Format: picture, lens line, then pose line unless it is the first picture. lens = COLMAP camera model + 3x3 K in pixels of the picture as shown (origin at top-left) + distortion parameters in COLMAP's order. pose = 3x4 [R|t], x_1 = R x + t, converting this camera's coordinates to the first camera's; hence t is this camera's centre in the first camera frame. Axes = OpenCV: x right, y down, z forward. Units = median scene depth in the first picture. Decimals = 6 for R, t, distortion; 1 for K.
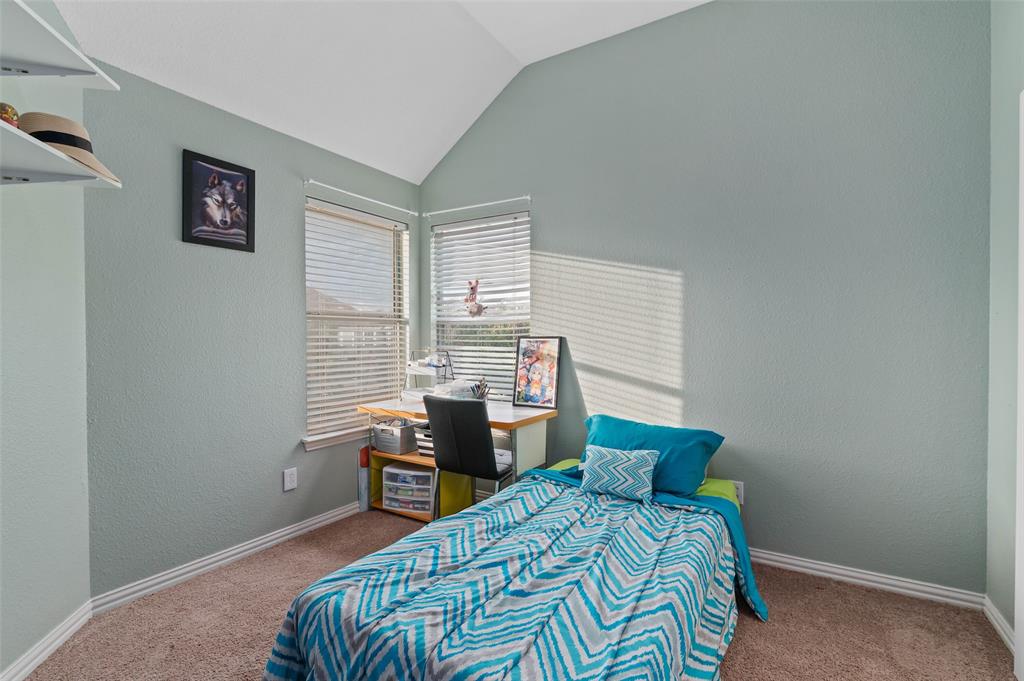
lens RADIAL K [[478.8, 0, 512.0], [0, 478.8, 340.5], [0, 0, 1]] dist [0.016667, -0.000229]
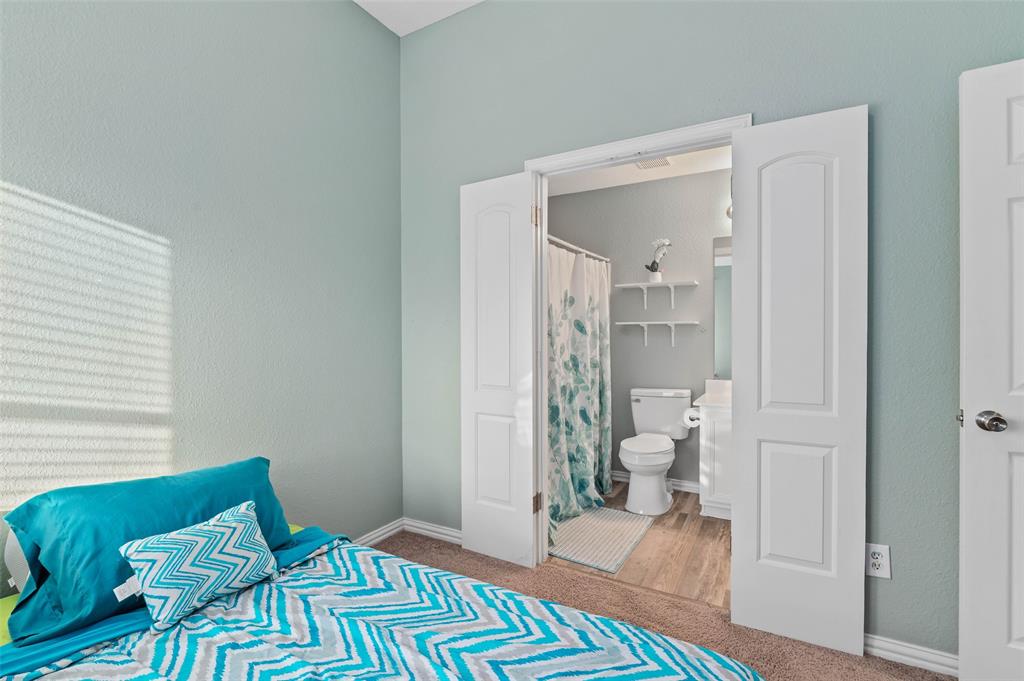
lens RADIAL K [[478.8, 0, 512.0], [0, 478.8, 340.5], [0, 0, 1]] dist [0.016667, -0.000229]
pose [[-0.028684, -0.008323, 0.999554, -0.376441], [-0.004993, 0.999954, 0.008183, -0.009631], [-0.999576, -0.004756, -0.028724, 0.597181]]
